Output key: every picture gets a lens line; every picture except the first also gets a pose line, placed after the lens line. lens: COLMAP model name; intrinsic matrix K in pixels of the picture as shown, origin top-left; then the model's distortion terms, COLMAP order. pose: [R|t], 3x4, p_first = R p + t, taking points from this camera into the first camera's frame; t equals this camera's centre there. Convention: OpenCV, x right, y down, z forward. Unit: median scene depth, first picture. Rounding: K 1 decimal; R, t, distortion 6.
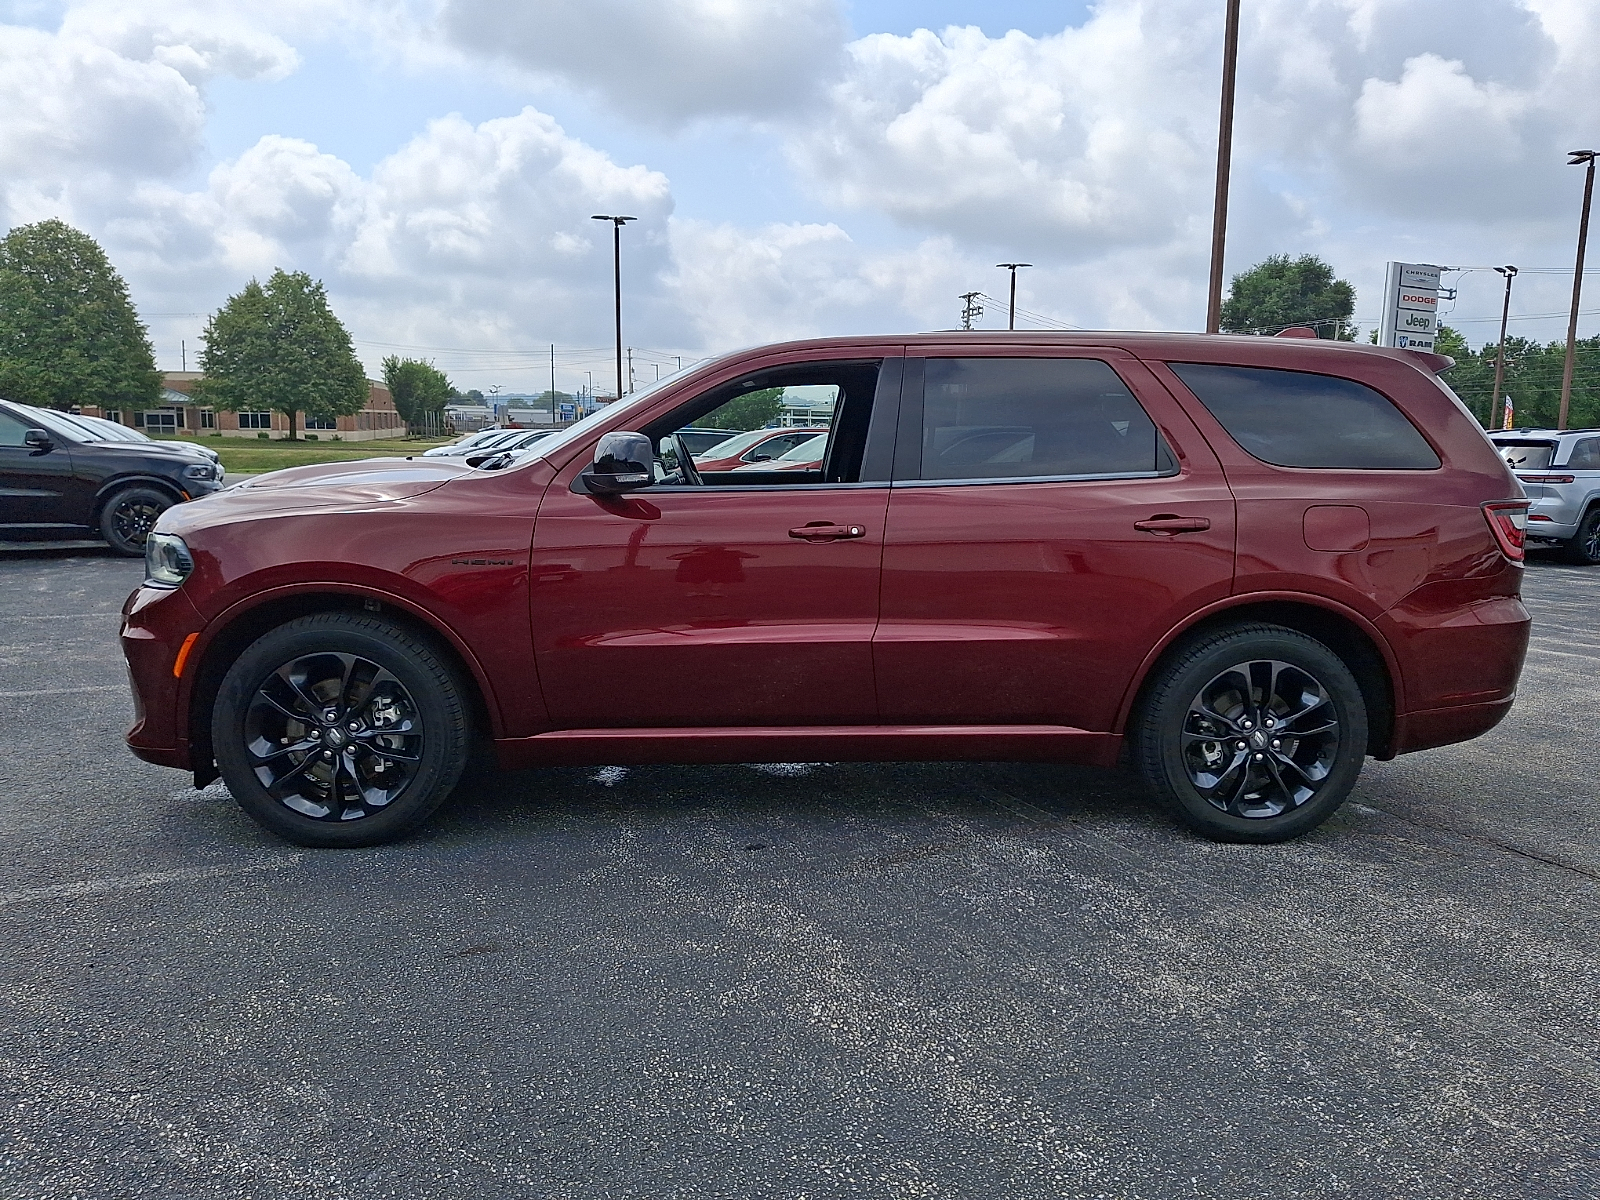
lens RADIAL K [[1234.2, 0, 830.8], [0, 1234.2, 640.5], [0, 0, 1]] dist [-0.003297, -0.000855]
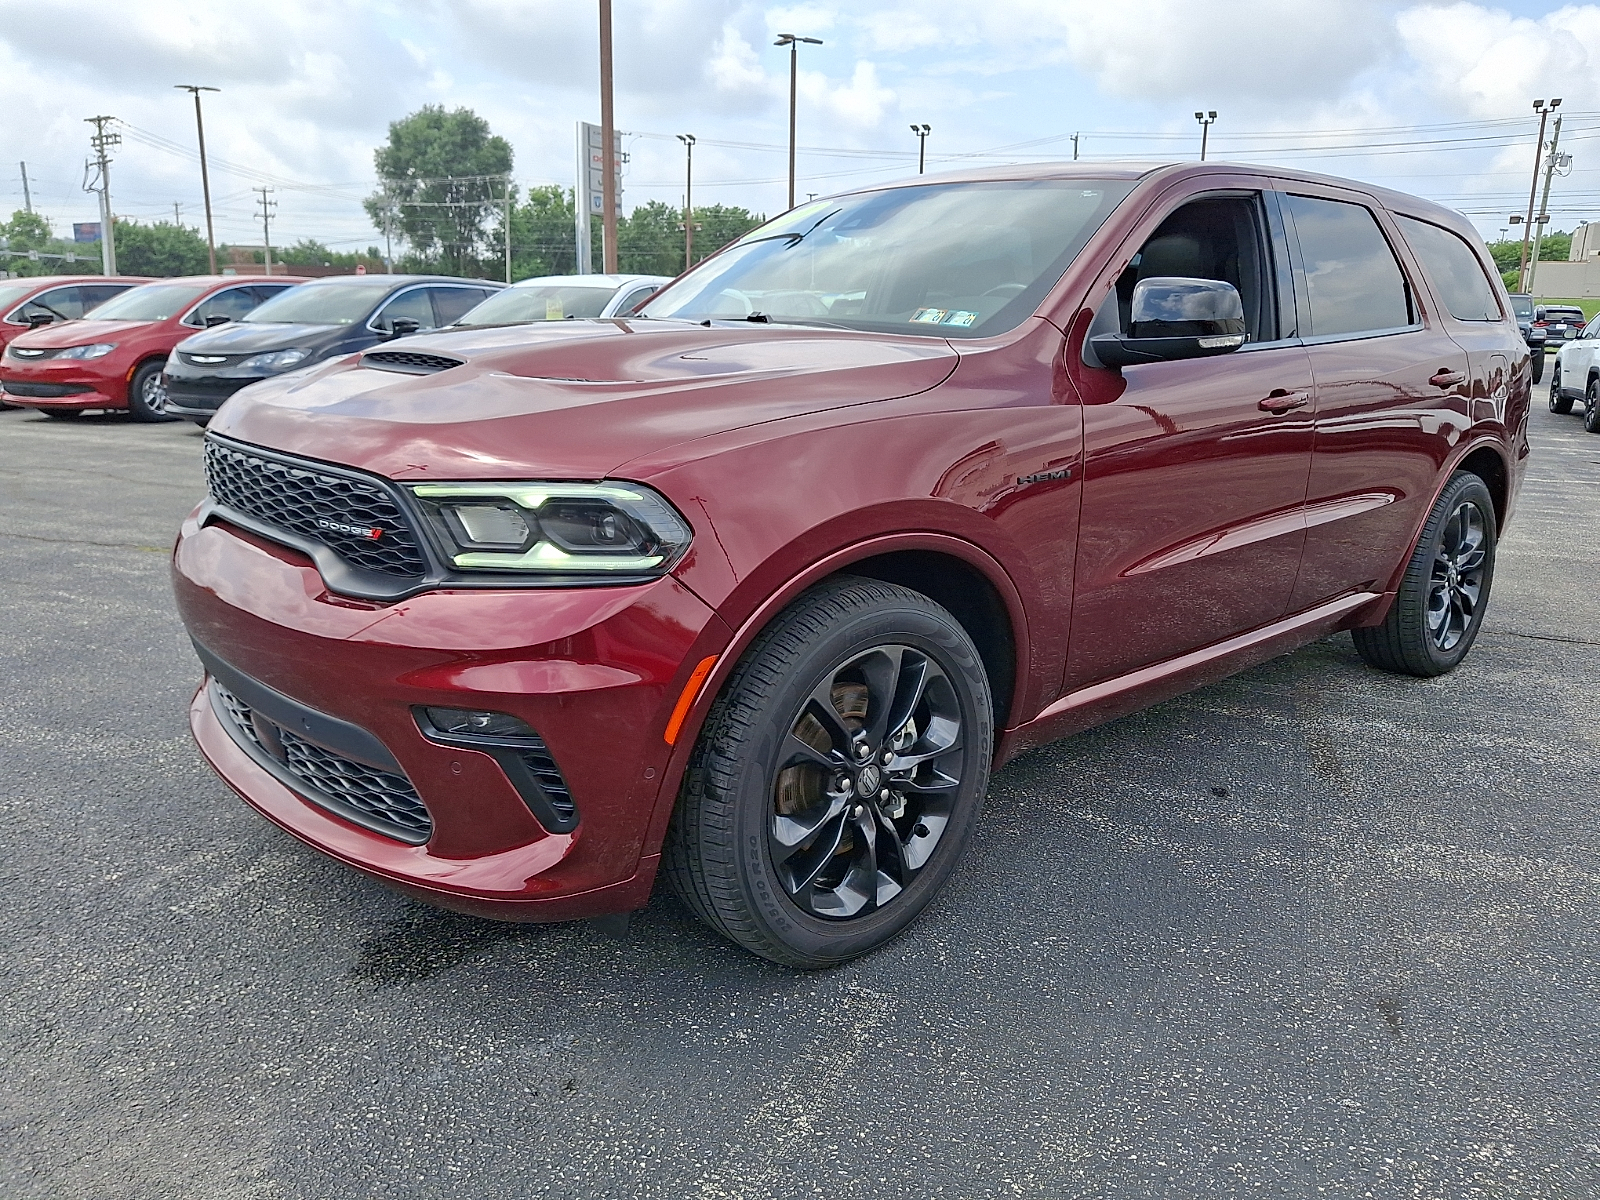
lens RADIAL K [[1230.4, 0, 818.8], [0, 1230.4, 599.2], [0, 0, 1]] dist [0.012684, -0.001247]
pose [[0.780186, -0.150412, 0.607195, -0.778691], [0.102192, 0.988268, 0.113503, -0.084447], [-0.617144, -0.026503, 0.786404, 0.531359]]
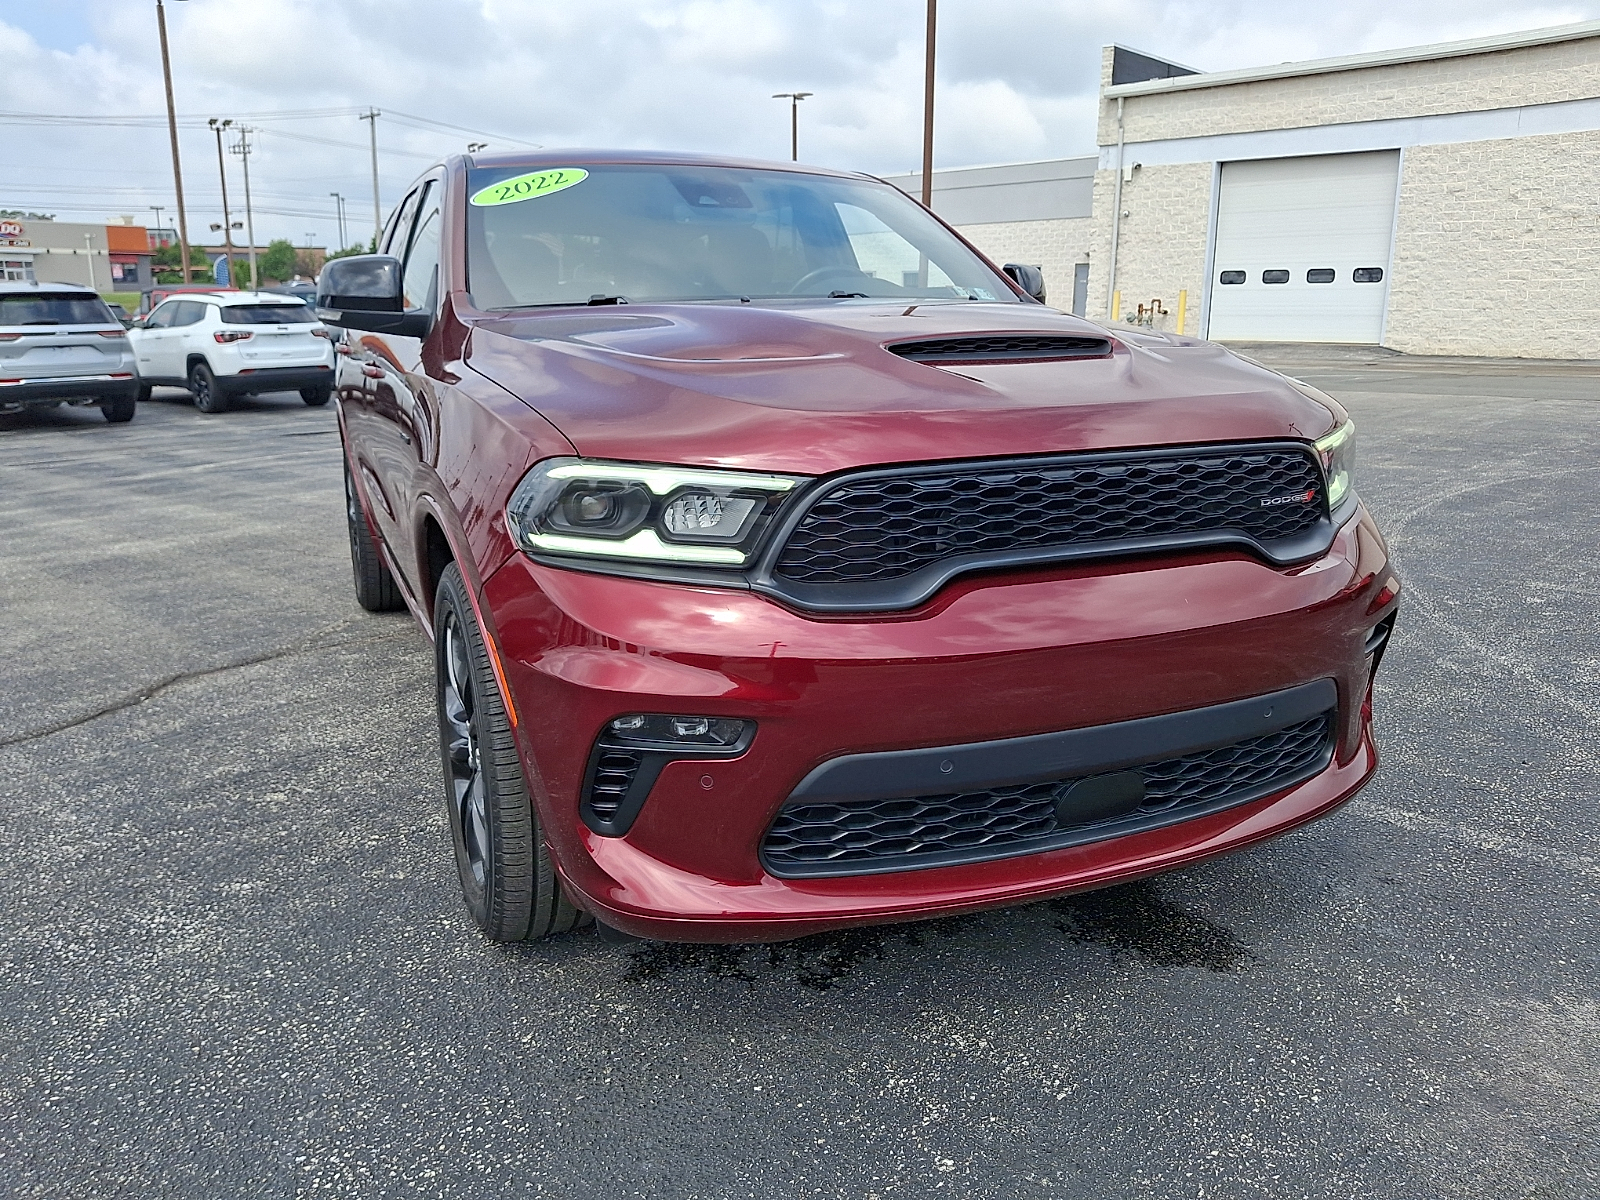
lens RADIAL K [[1237.1, 0, 788.7], [0, 1237.1, 593.6], [0, 0, 1]] dist [-0.006015, 0.002459]
pose [[-0.342735, -0.228946, 0.911107, -1.042763], [0.161975, 0.940923, 0.297369, -0.235959], [-0.925363, 0.249495, -0.285404, 1.469068]]
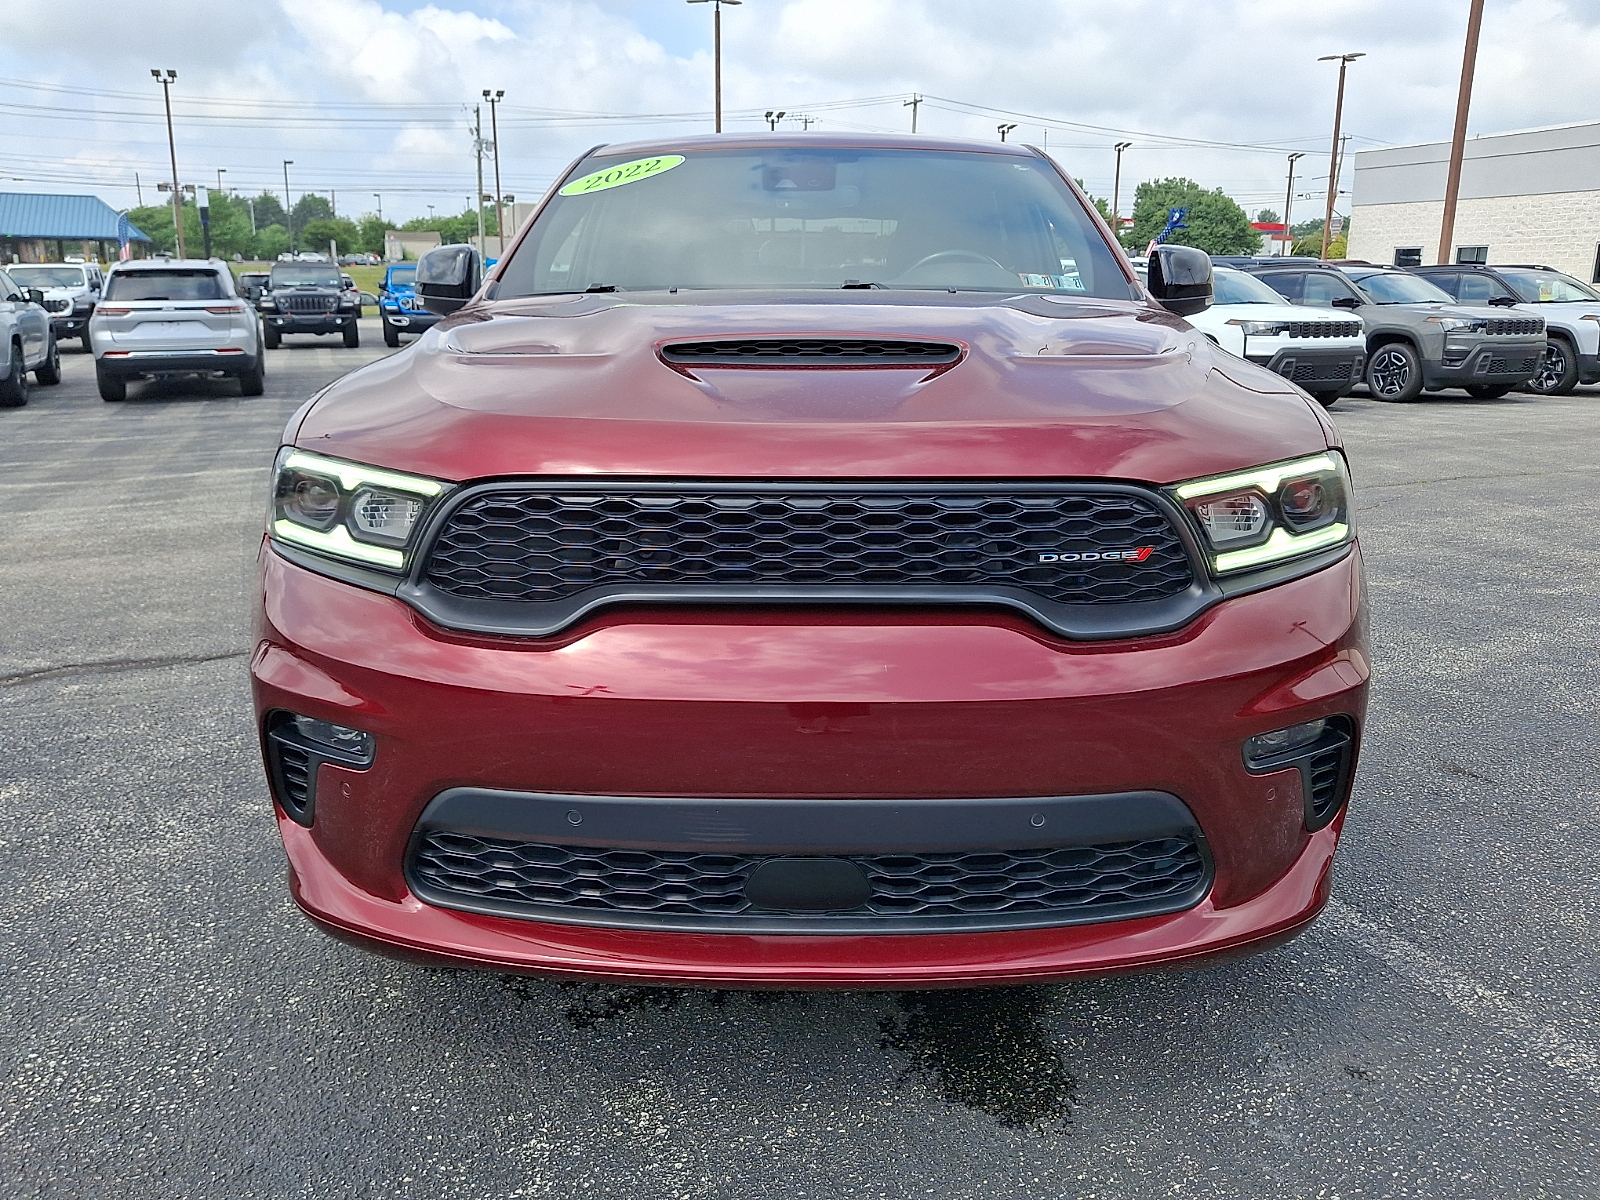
lens RADIAL K [[1239.1, 0, 805.7], [0, 1239.1, 582.6], [0, 0, 1]] dist [0.014604, -0.032211]
pose [[0.074577, -0.249072, 0.965609, -1.035381], [0.170271, 0.957267, 0.233770, -0.185115], [-0.982571, 0.146982, 0.113800, 1.144488]]
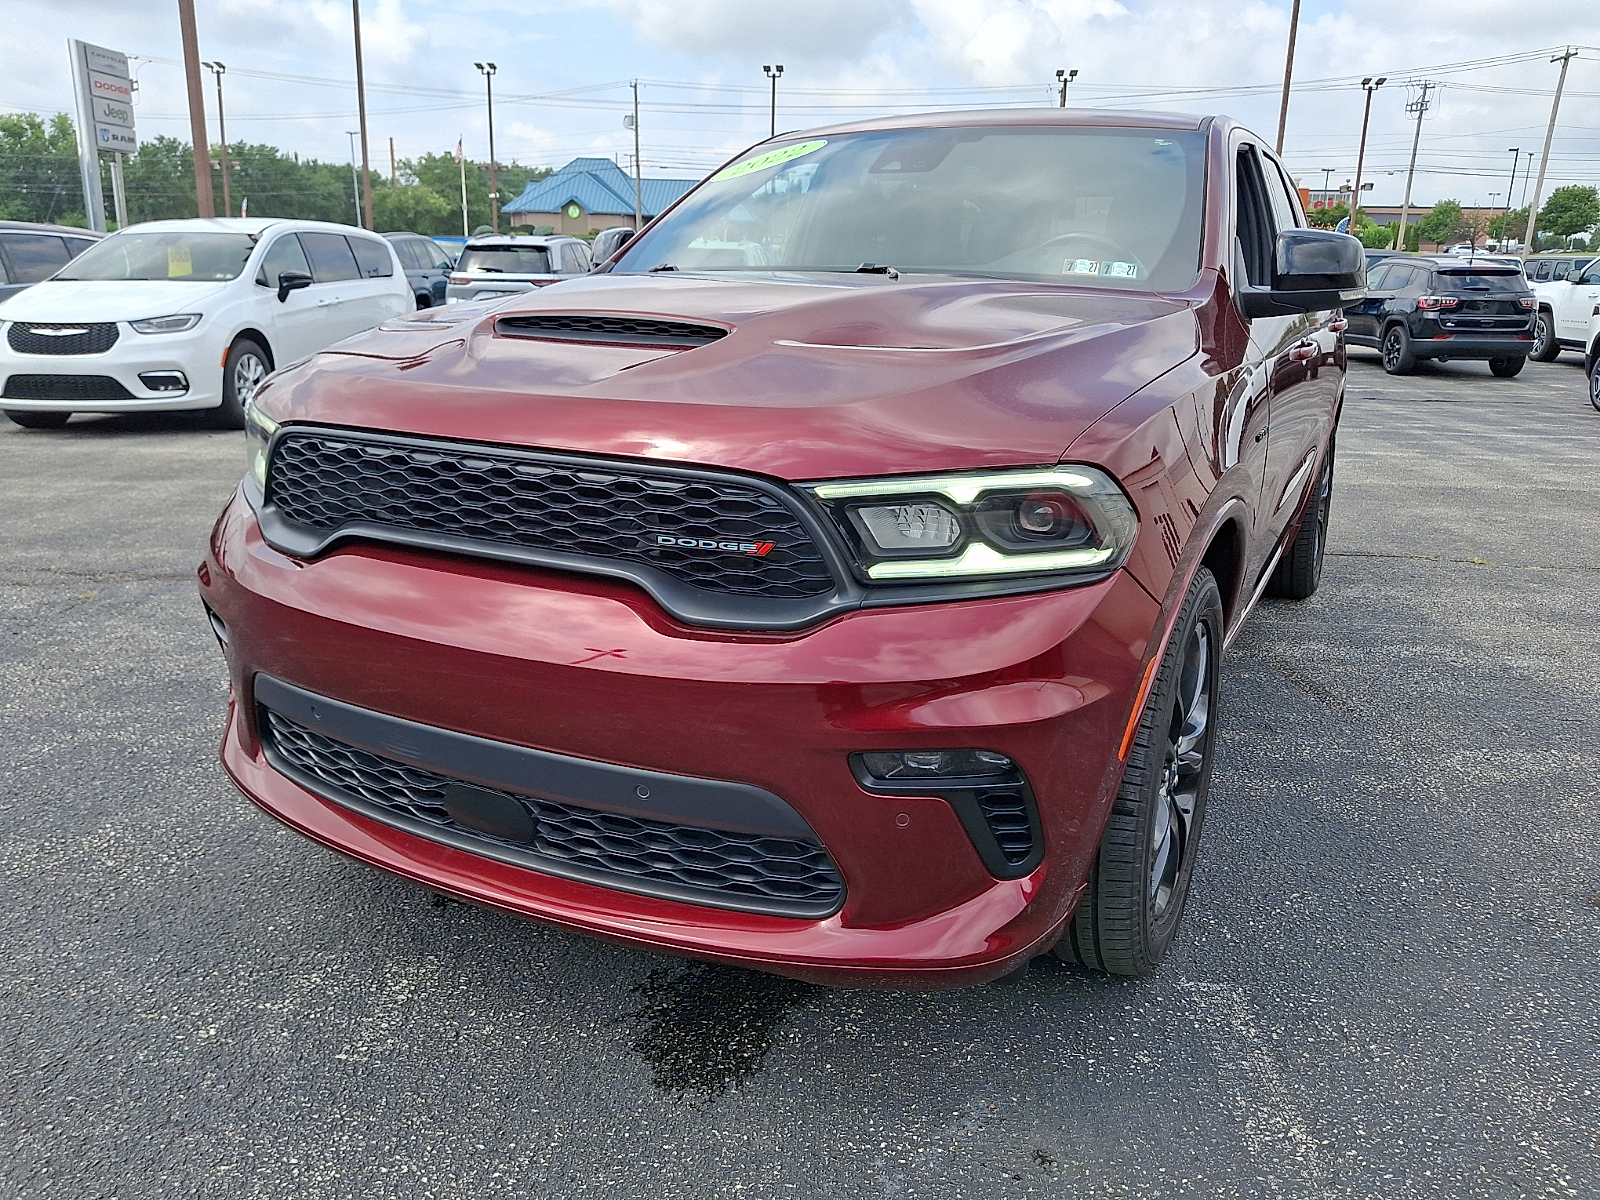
lens RADIAL K [[1239.1, 0, 805.7], [0, 1239.1, 582.6], [0, 0, 1]] dist [0.014604, -0.032211]
pose [[0.513738, -0.224551, 0.828040, -0.953456], [0.137040, 0.974227, 0.179171, -0.135605], [-0.846931, 0.021428, 0.531270, 0.831826]]
